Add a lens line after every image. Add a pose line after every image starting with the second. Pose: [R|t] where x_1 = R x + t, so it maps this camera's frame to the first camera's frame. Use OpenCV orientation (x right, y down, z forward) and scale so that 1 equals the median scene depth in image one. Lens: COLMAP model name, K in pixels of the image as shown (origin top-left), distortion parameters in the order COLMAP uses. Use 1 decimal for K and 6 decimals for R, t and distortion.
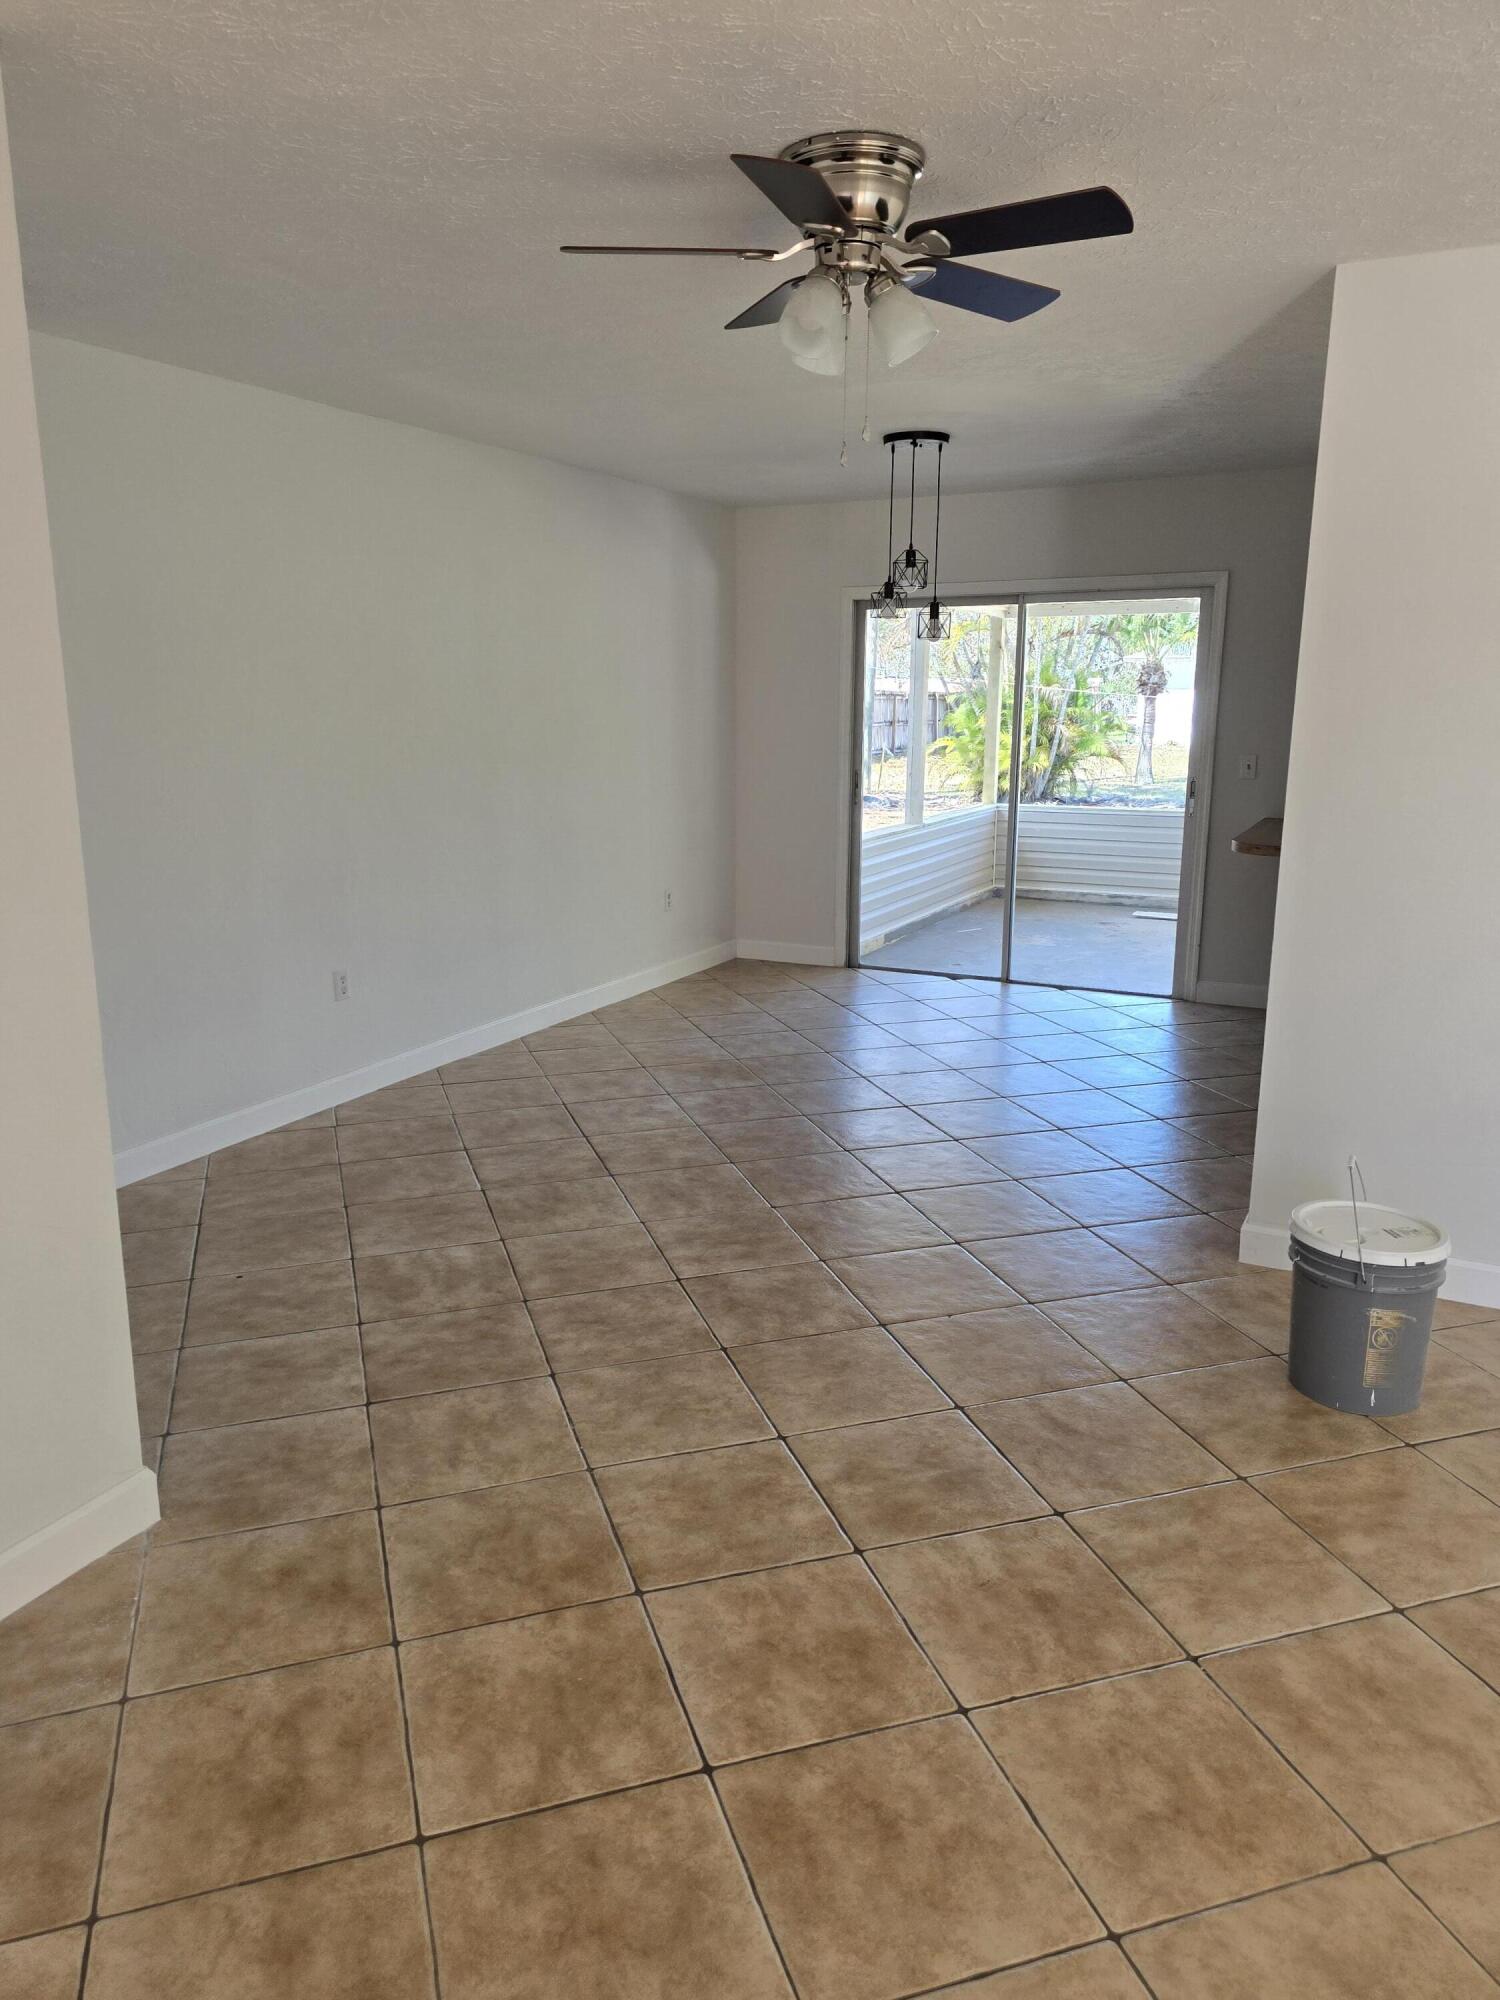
lens RADIAL K [[1355.9, 0, 744.4], [0, 1355.9, 1000.0], [0, 0, 1]] dist [0.038529, -0.032489]
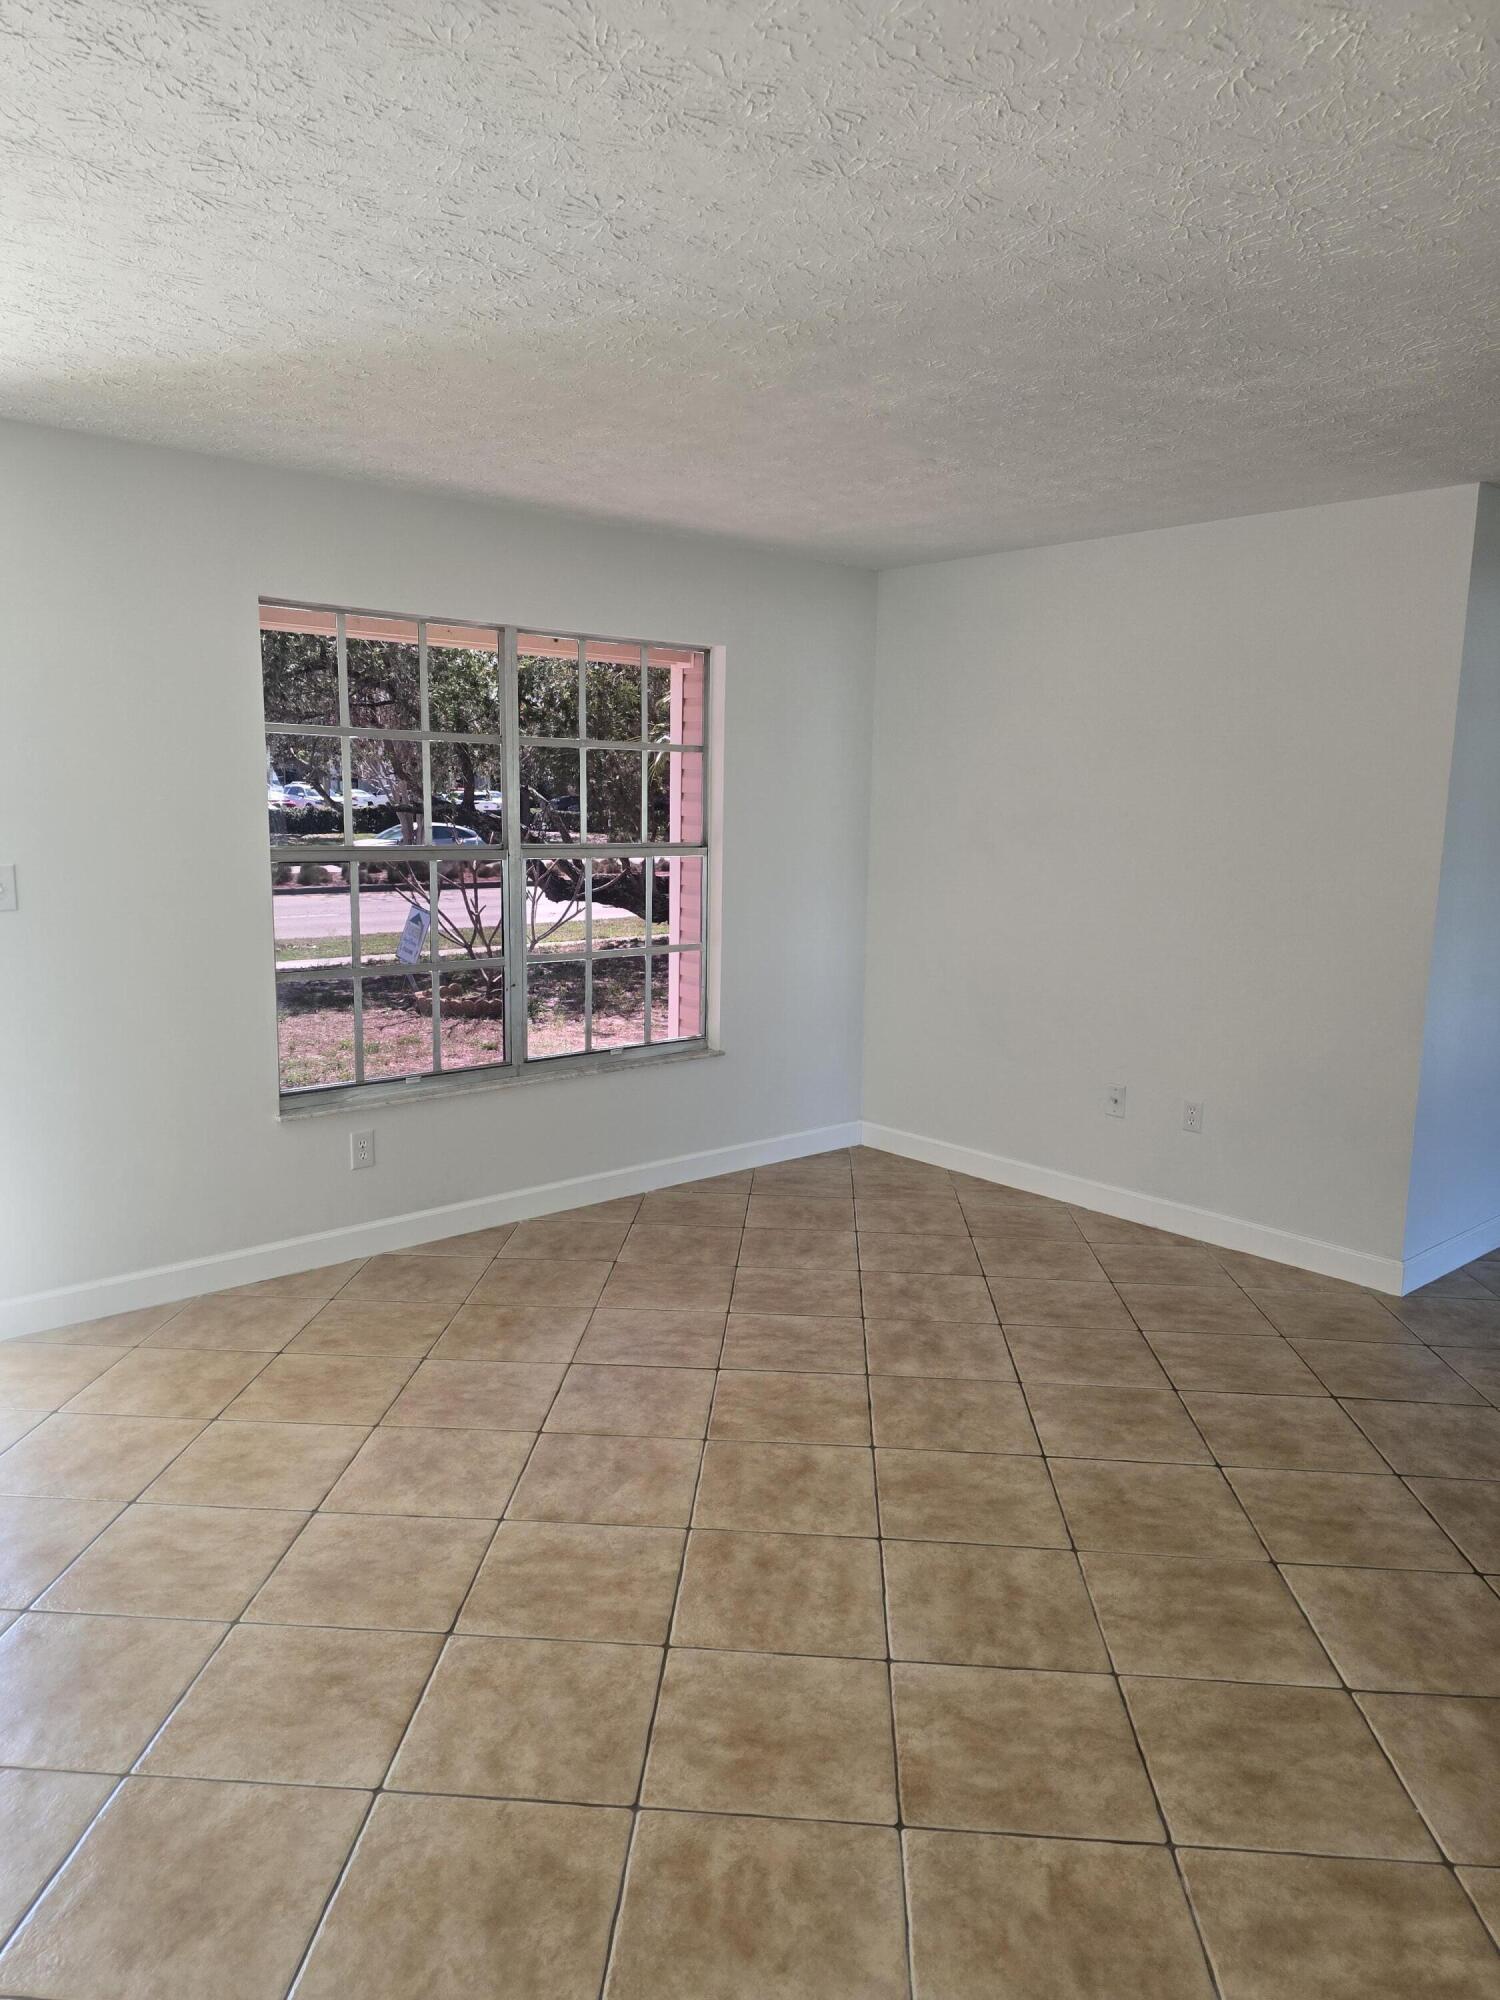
lens RADIAL K [[1355.9, 0, 749.1], [0, 1355.9, 1000.7], [0, 0, 1]] dist [0.038529, -0.032489]
pose [[-0.358822, 0.132161, -0.924002, 1.543345], [-0.215853, 0.951343, 0.219895, -0.190108], [0.908105, 0.278352, -0.312835, 0.764486]]
